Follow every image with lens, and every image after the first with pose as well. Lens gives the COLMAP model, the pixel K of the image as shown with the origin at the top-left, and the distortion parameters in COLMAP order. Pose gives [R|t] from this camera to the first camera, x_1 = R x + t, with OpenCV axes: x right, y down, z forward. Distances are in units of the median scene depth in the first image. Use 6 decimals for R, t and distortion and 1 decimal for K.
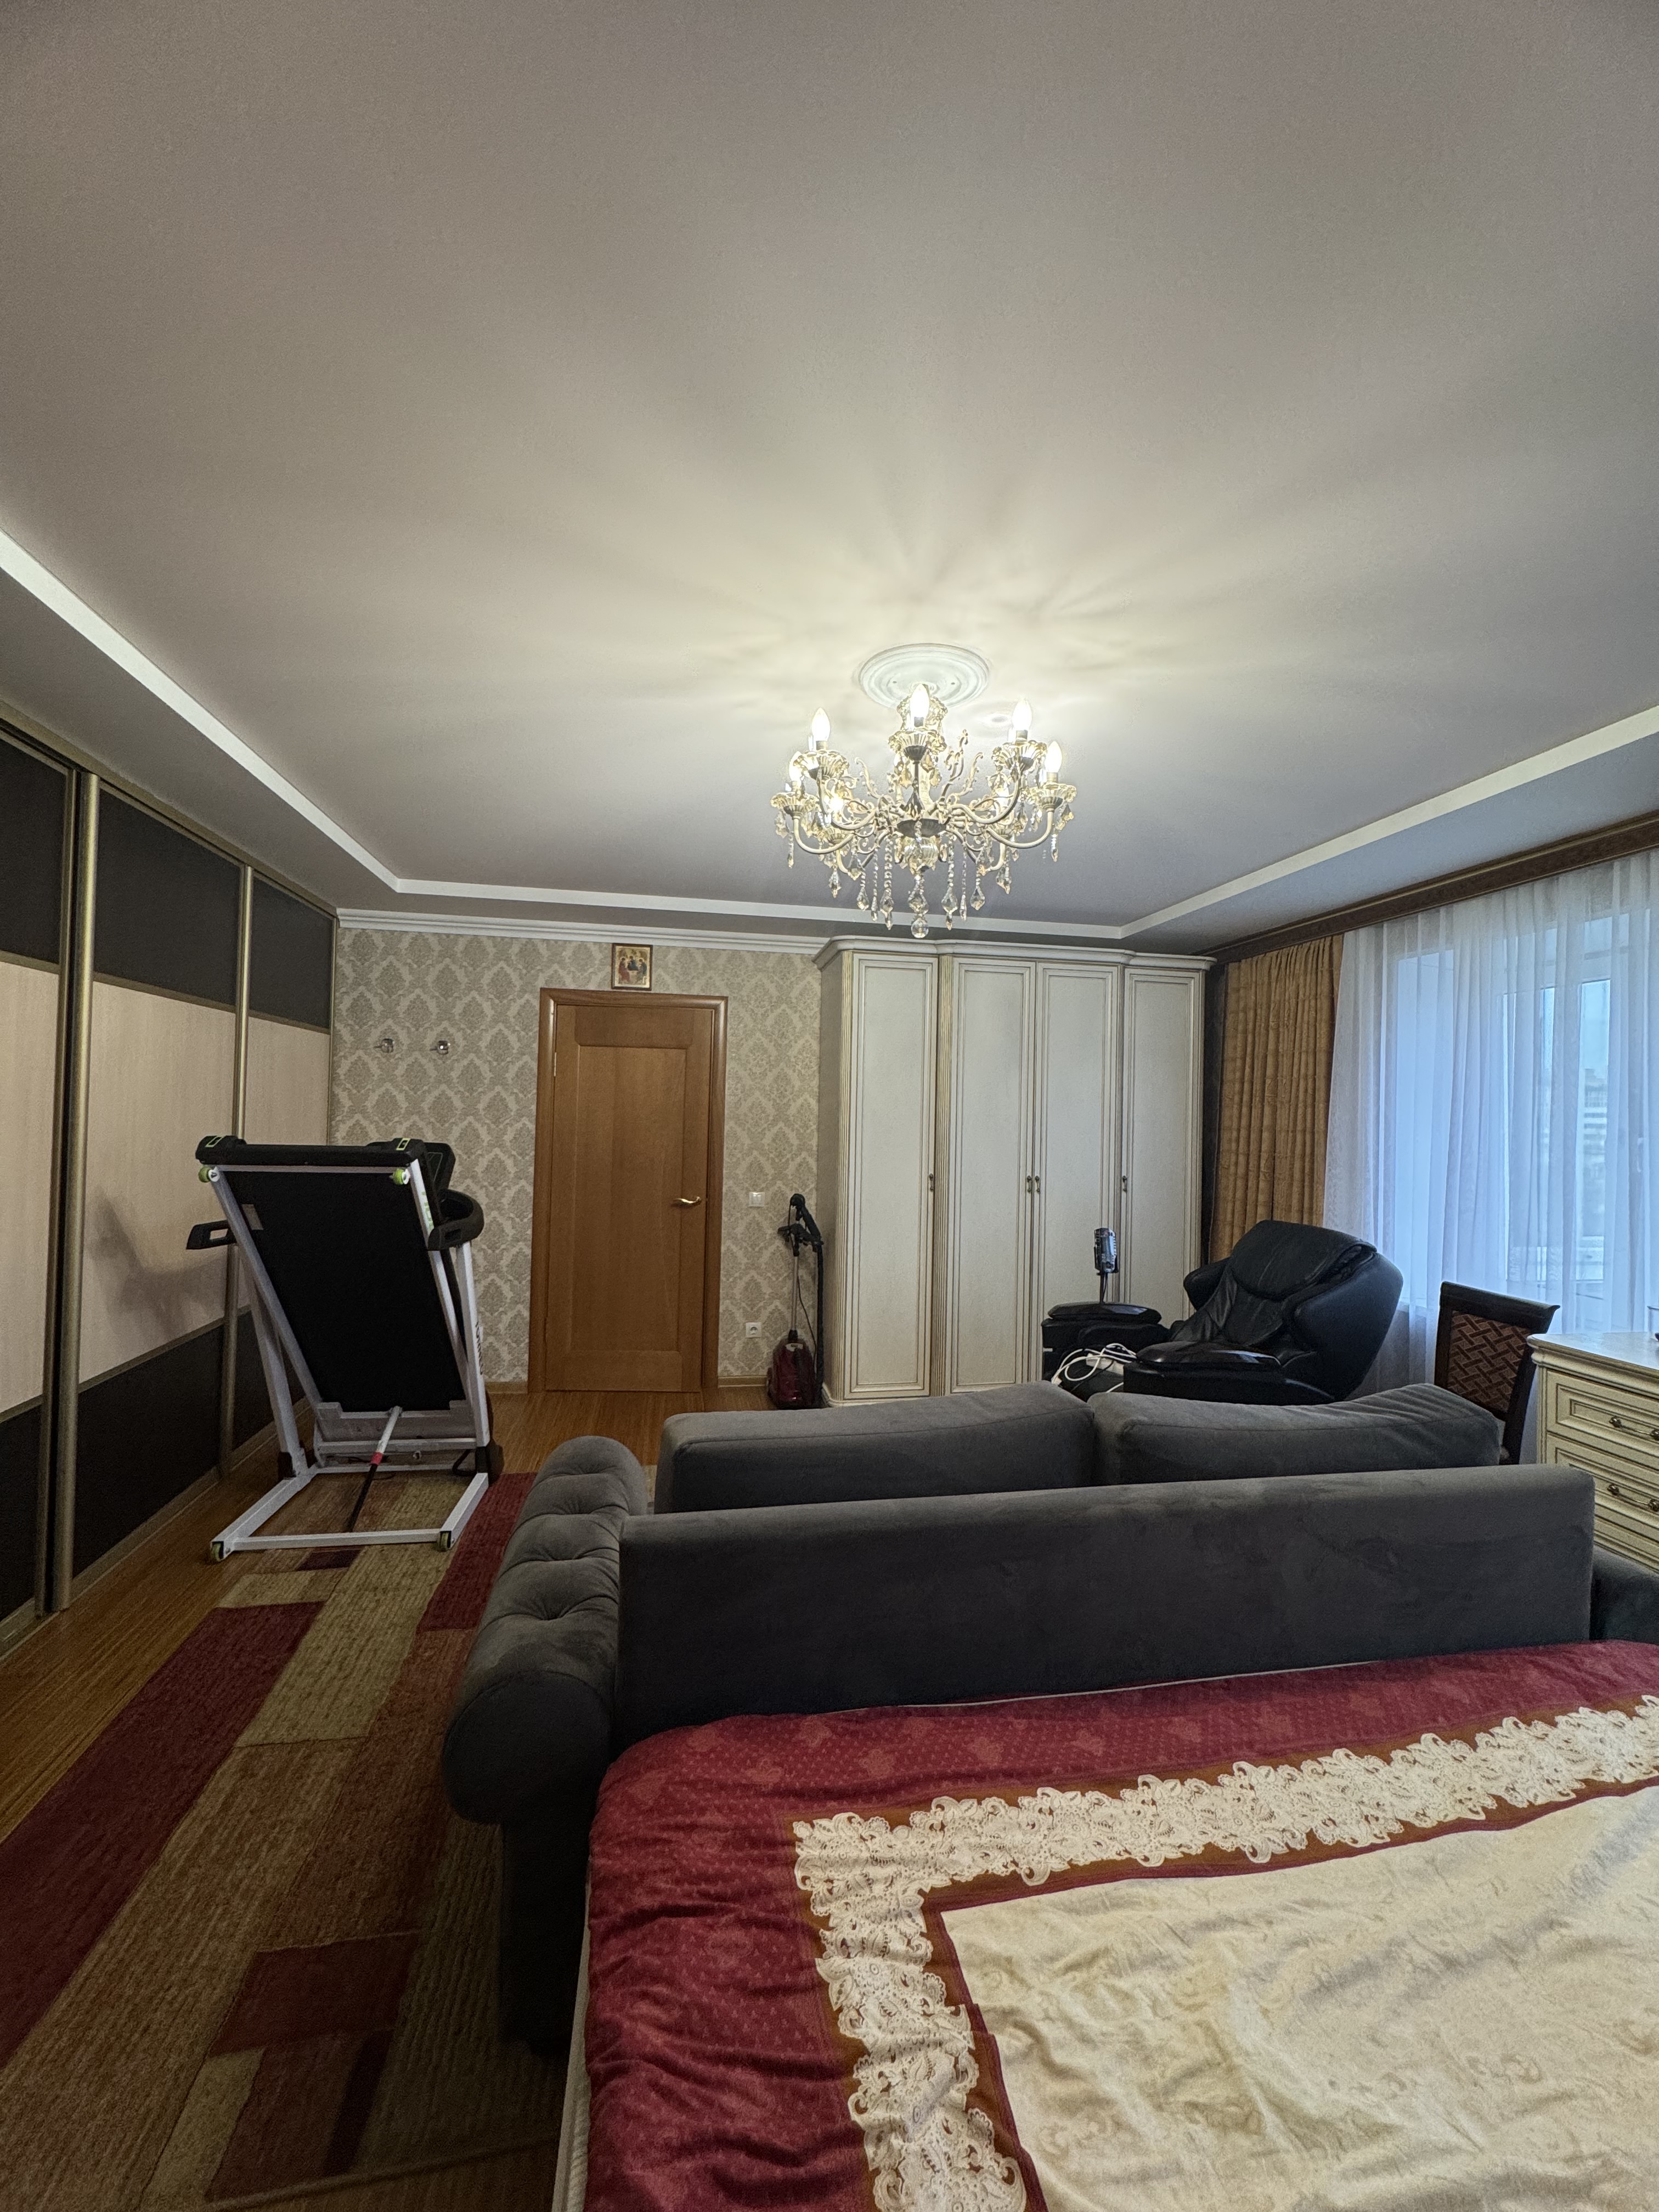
lens RADIAL K [[879.0, 0, 830.0], [0, 879.0, 1103.1], [0, 0, 1]] dist [-0.001173, -0.000182]
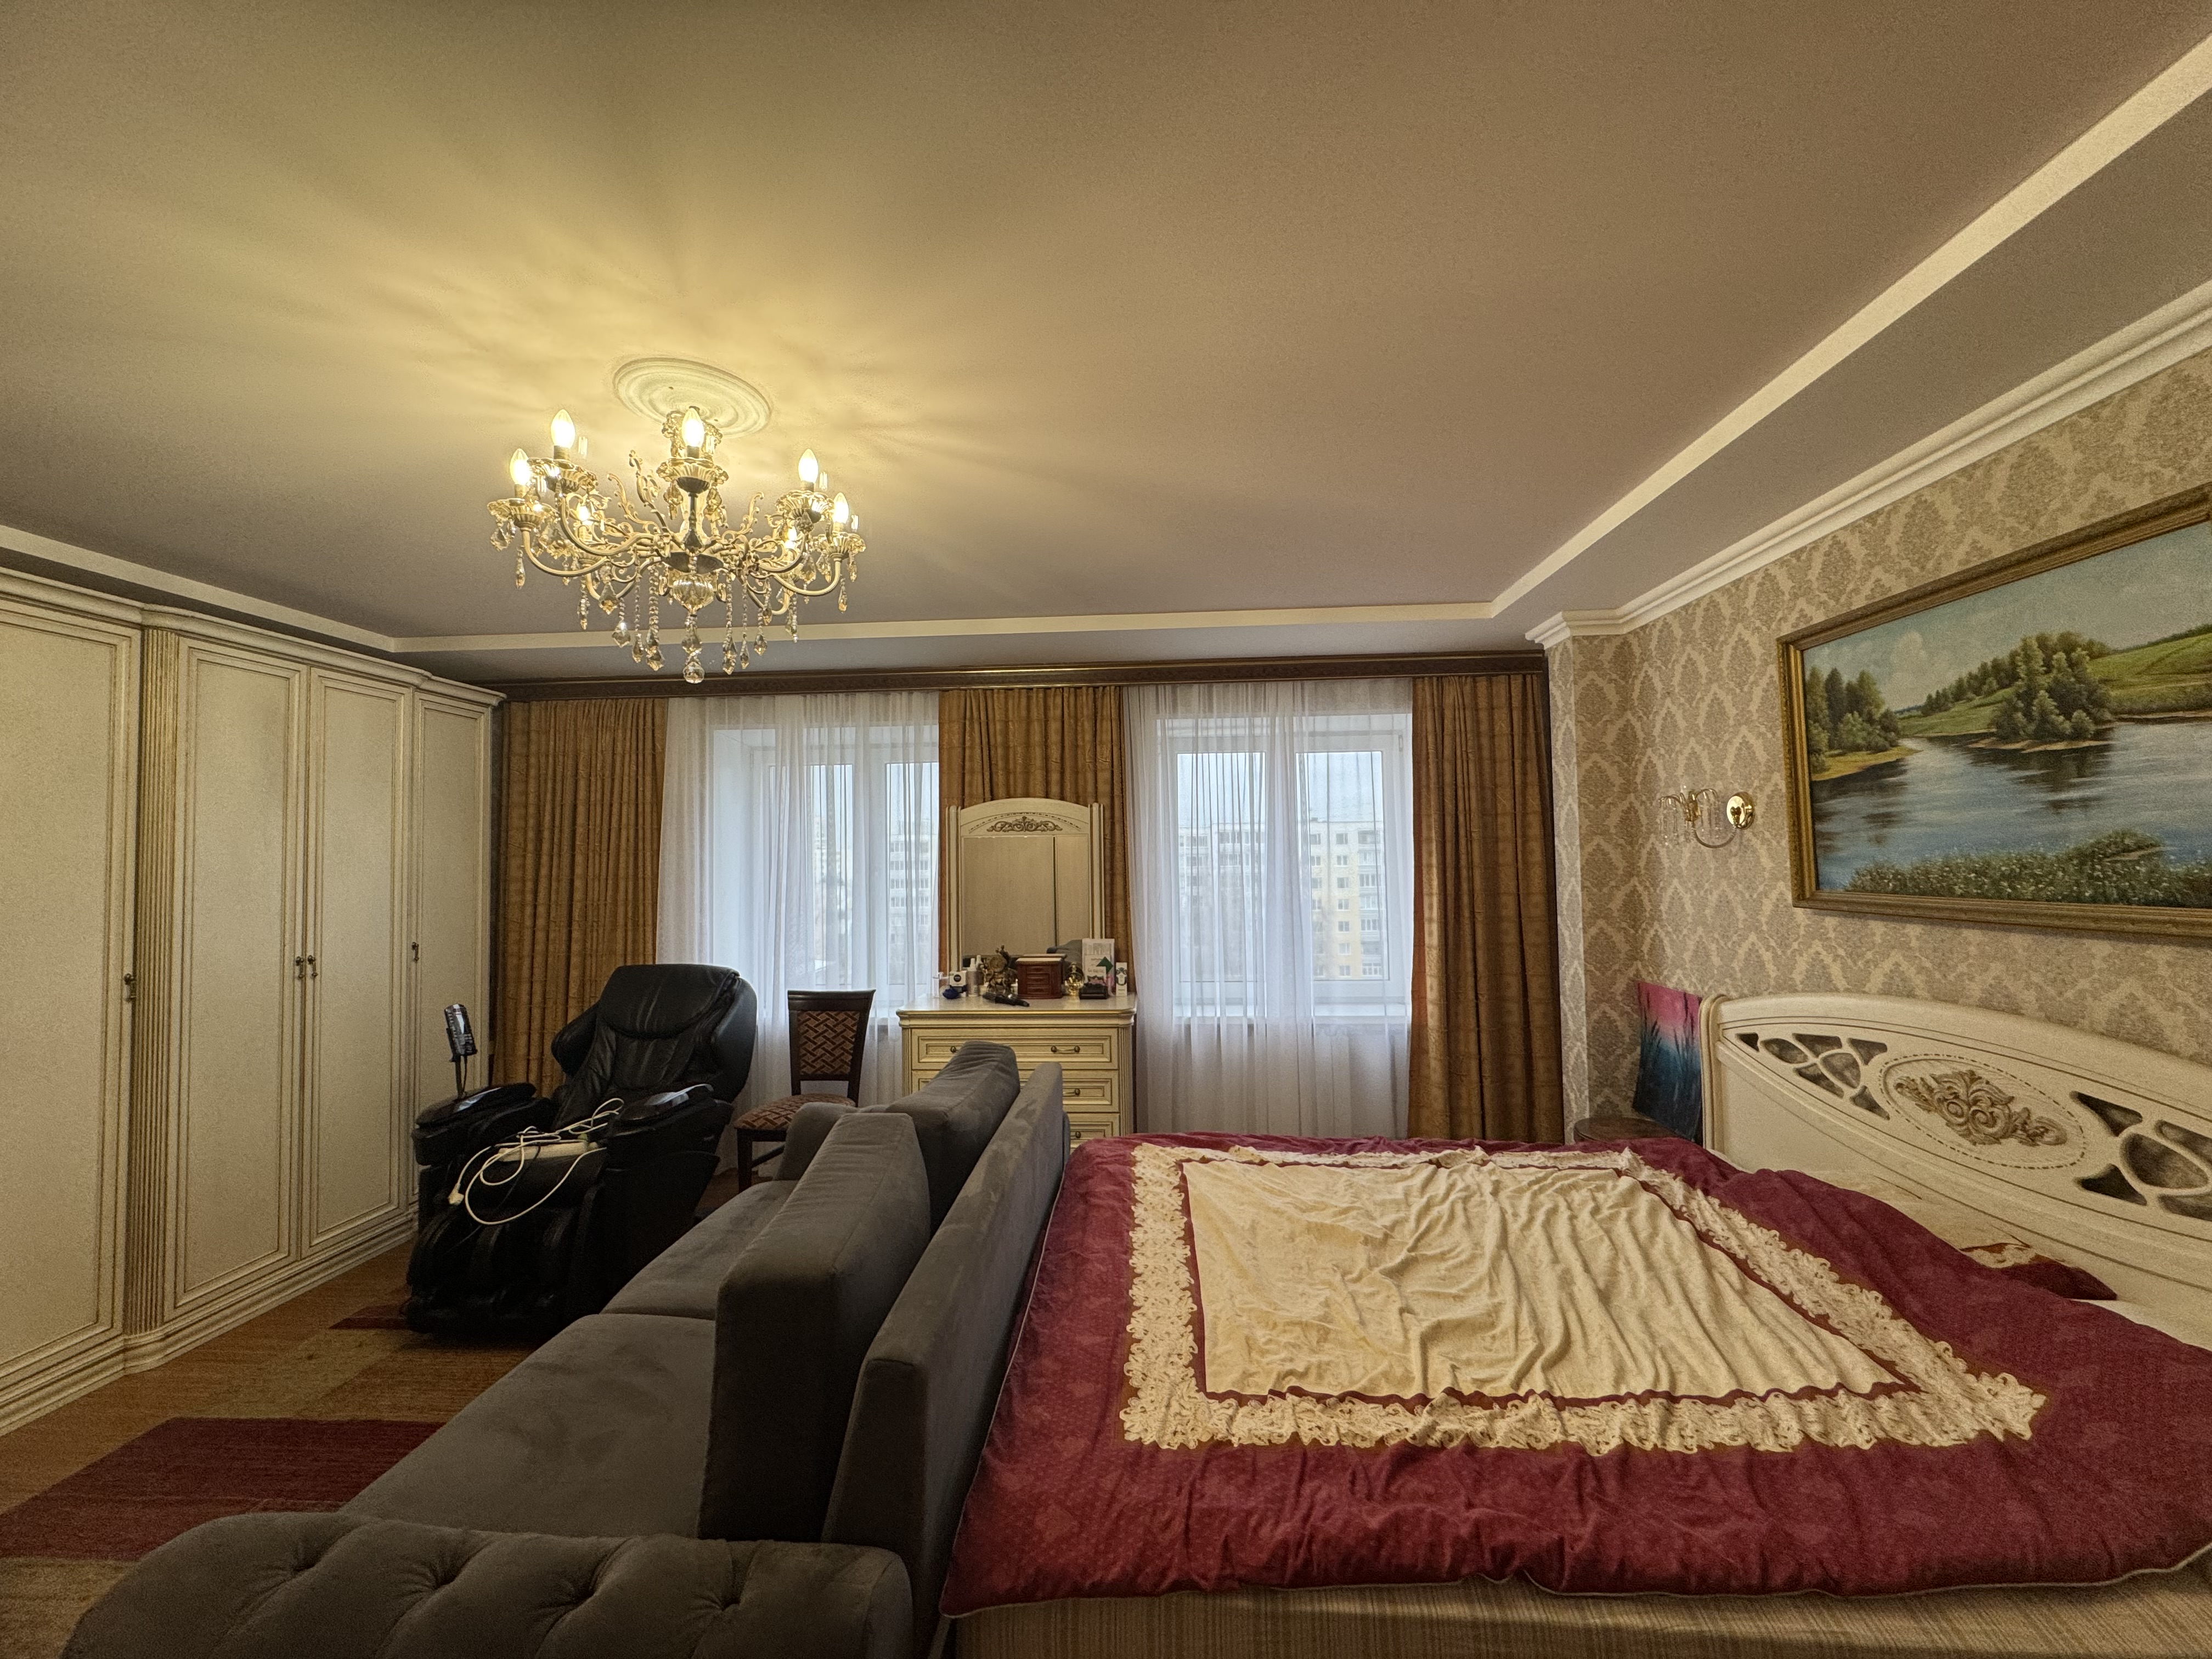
lens RADIAL K [[879.0, 0, 1102.4], [0, 879.0, 827.7], [0, 0, 1]] dist [-0.001173, -0.000182]
pose [[0.246335, 0.009555, 0.969138, -0.470465], [0.005763, 0.999919, -0.011323, -0.018378], [-0.969168, 0.008374, 0.246260, 0.259447]]
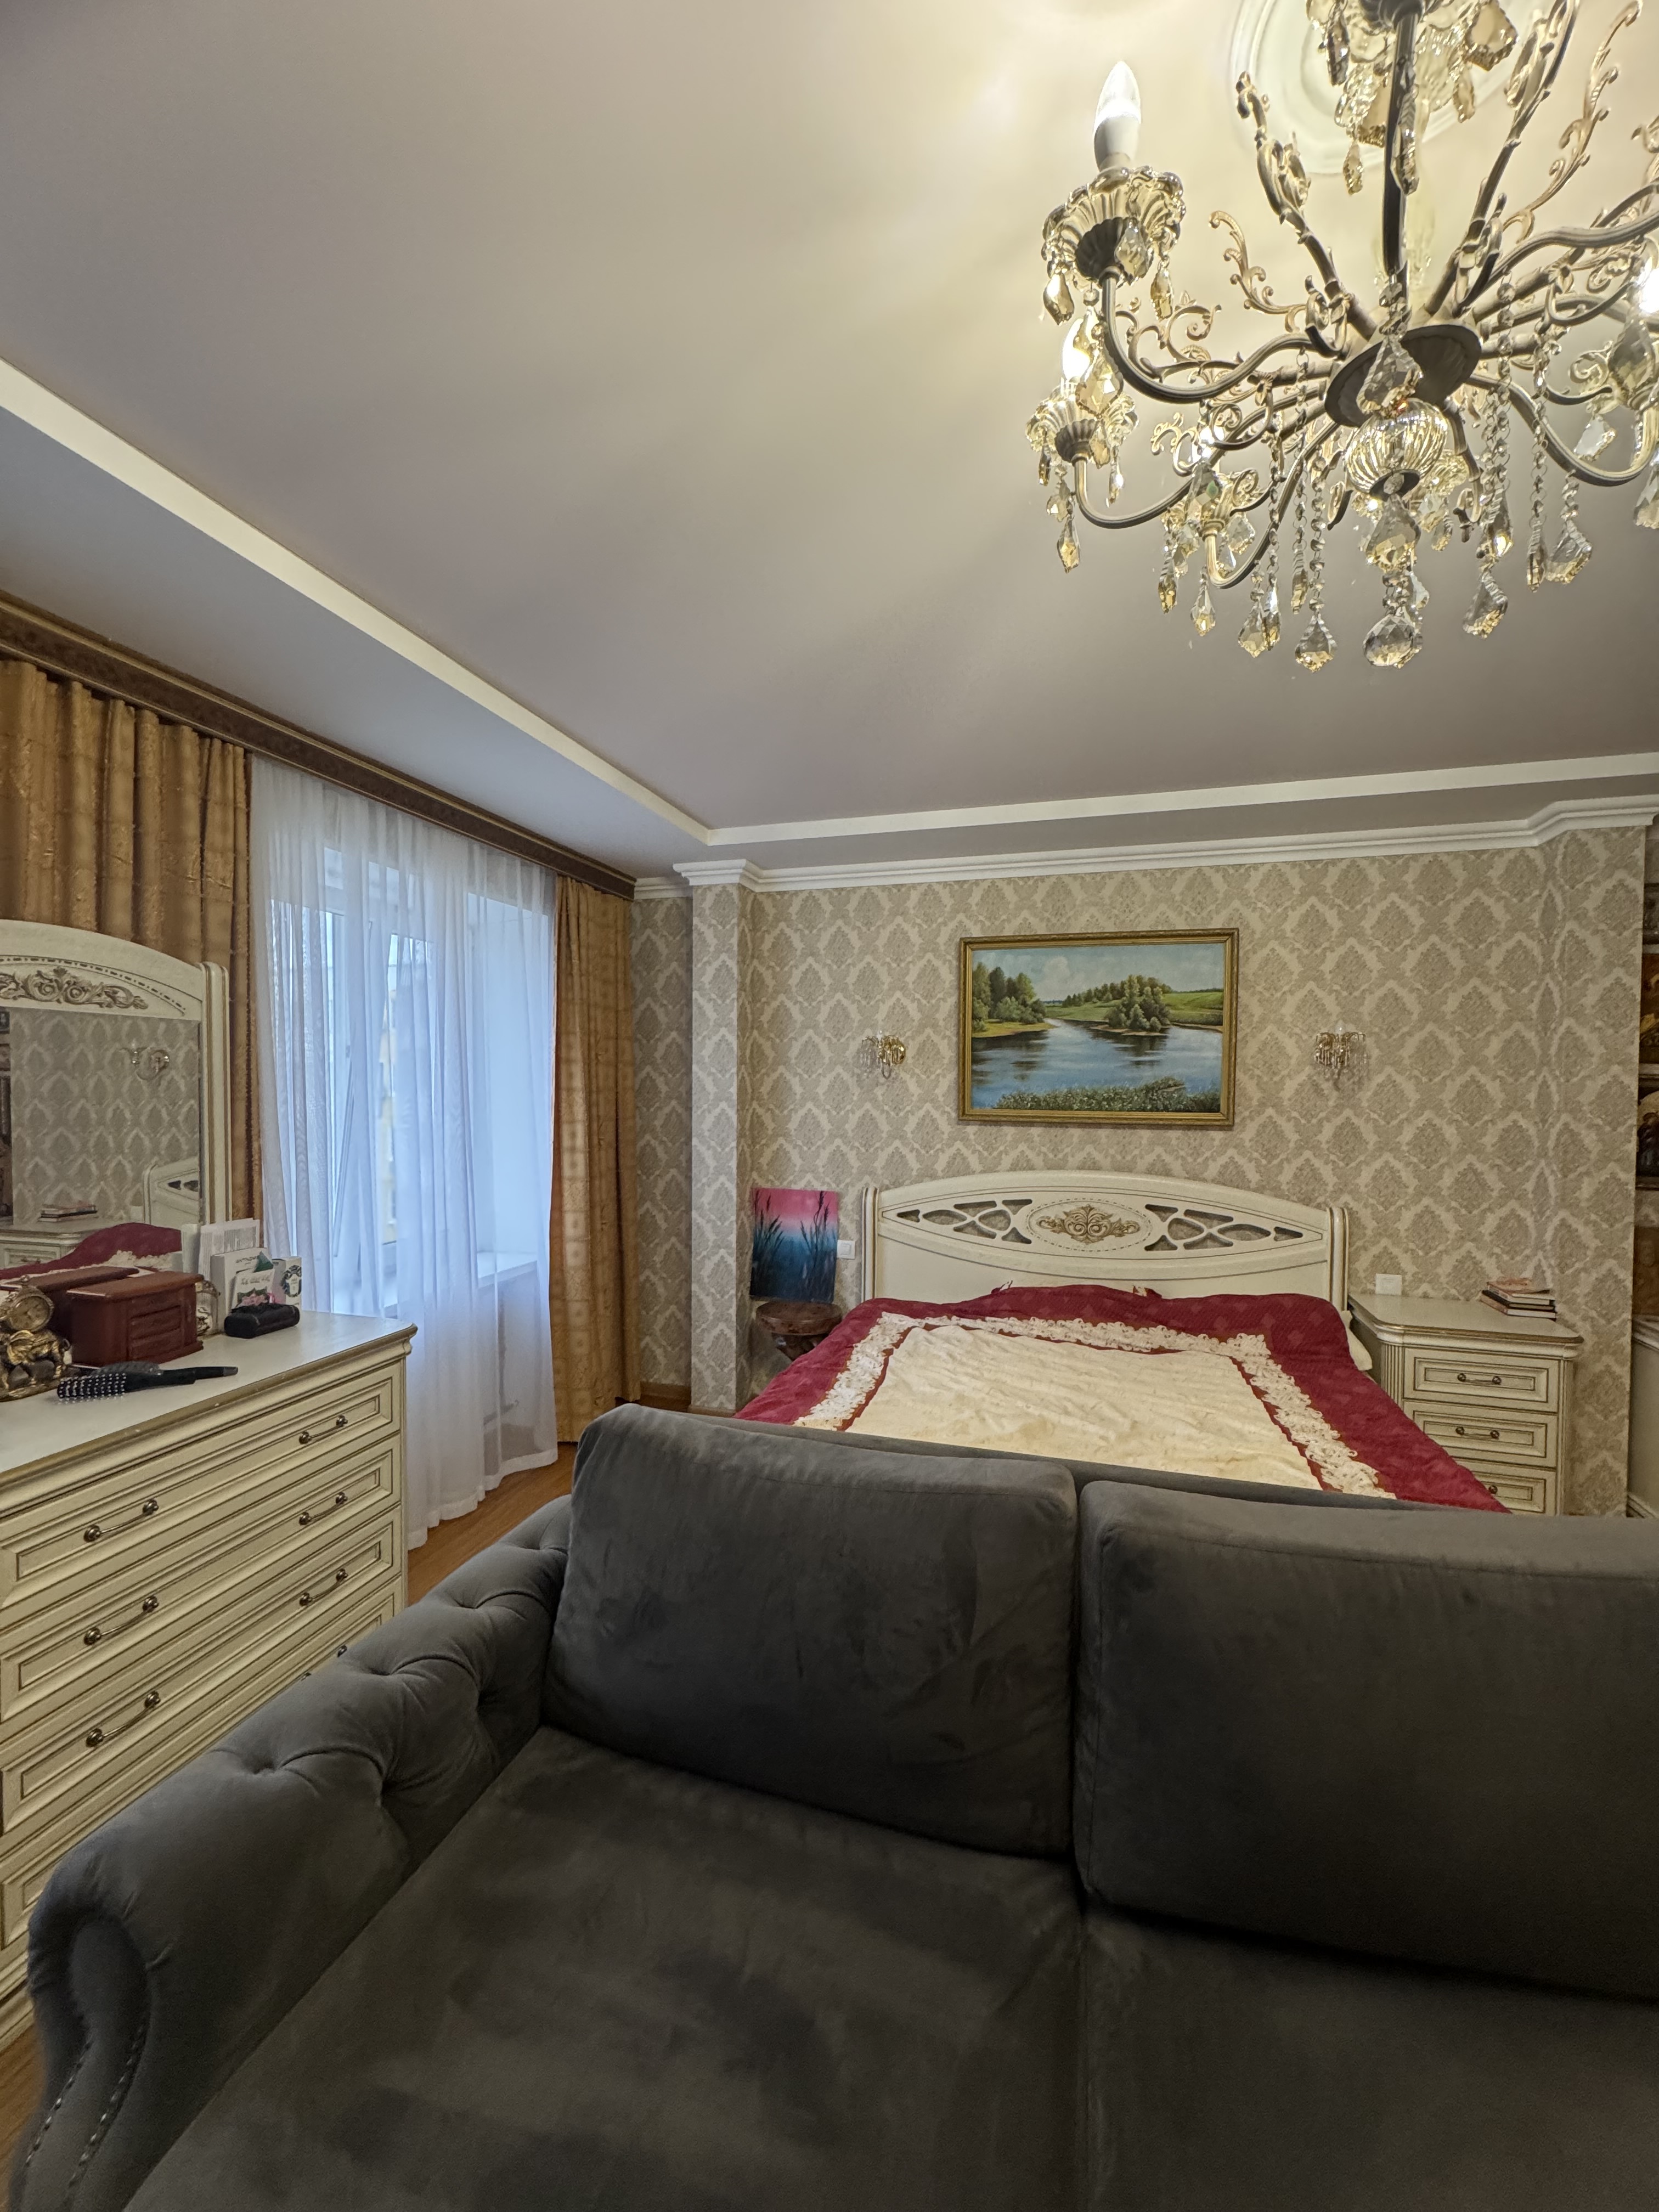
lens RADIAL K [[879.0, 0, 830.0], [0, 879.0, 1103.1], [0, 0, 1]] dist [-0.001173, -0.000182]
pose [[-0.889013, -0.041280, 0.456018, 0.100734], [-0.036618, 0.999148, 0.019057, 0.010315], [-0.456415, 0.000243, -0.889767, 1.034768]]
